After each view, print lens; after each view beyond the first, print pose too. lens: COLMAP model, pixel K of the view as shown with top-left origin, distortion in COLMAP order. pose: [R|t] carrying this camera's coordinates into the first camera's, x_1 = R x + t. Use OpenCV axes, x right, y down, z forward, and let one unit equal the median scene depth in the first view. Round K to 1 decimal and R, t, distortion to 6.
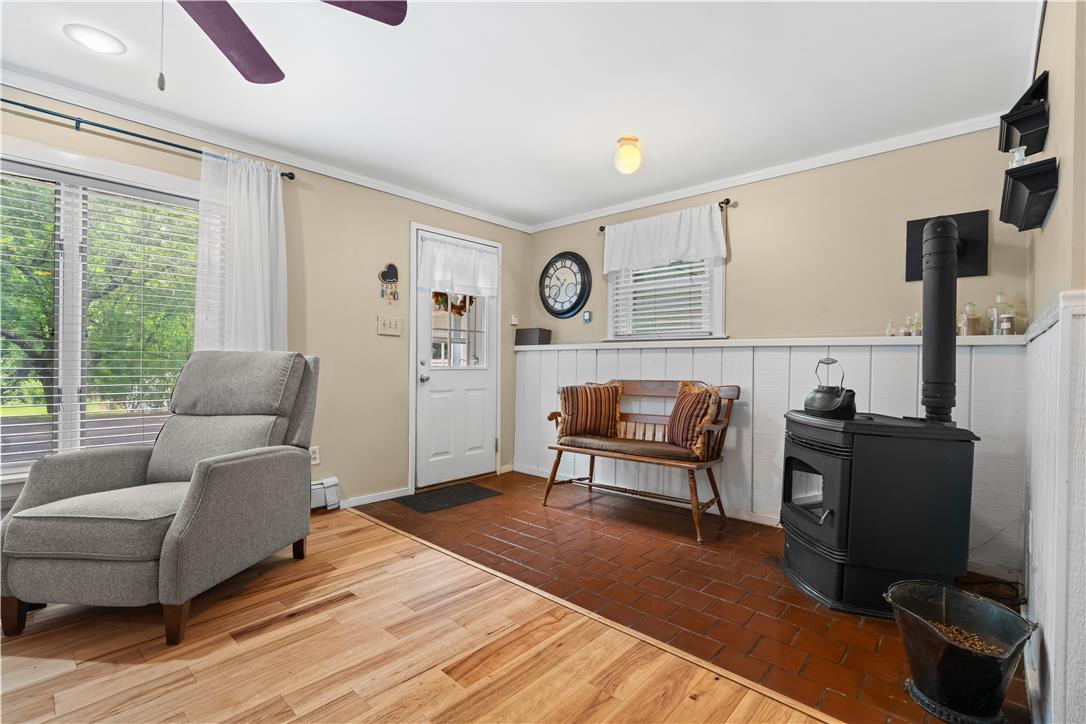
lens RADIAL K [[492.2, 0, 546.9], [0, 492.2, 366.2], [0, 0, 1]] dist [0.000026, 0.001325]
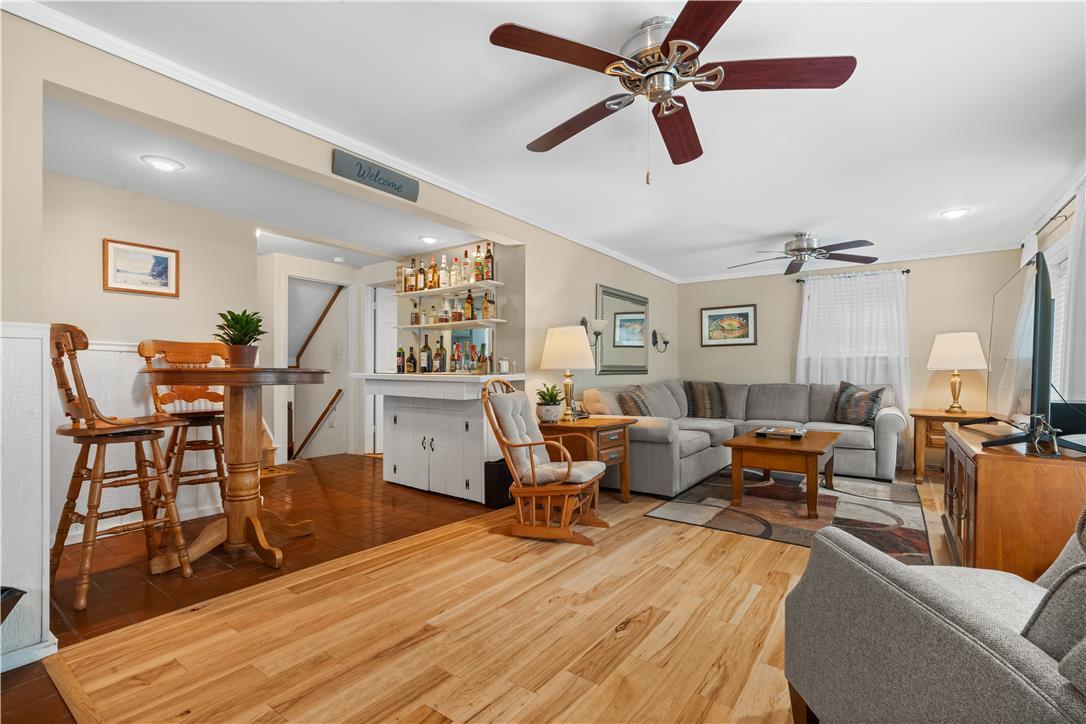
lens RADIAL K [[492.2, 0, 540.6], [0, 492.2, 372.3], [0, 0, 1]] dist [0.000026, 0.001325]
pose [[-0.993402, -0.015692, -0.113606, -0.277631], [-0.015864, 0.999874, 0.000610, -0.013308], [0.113583, 0.002408, -0.993526, 2.024833]]
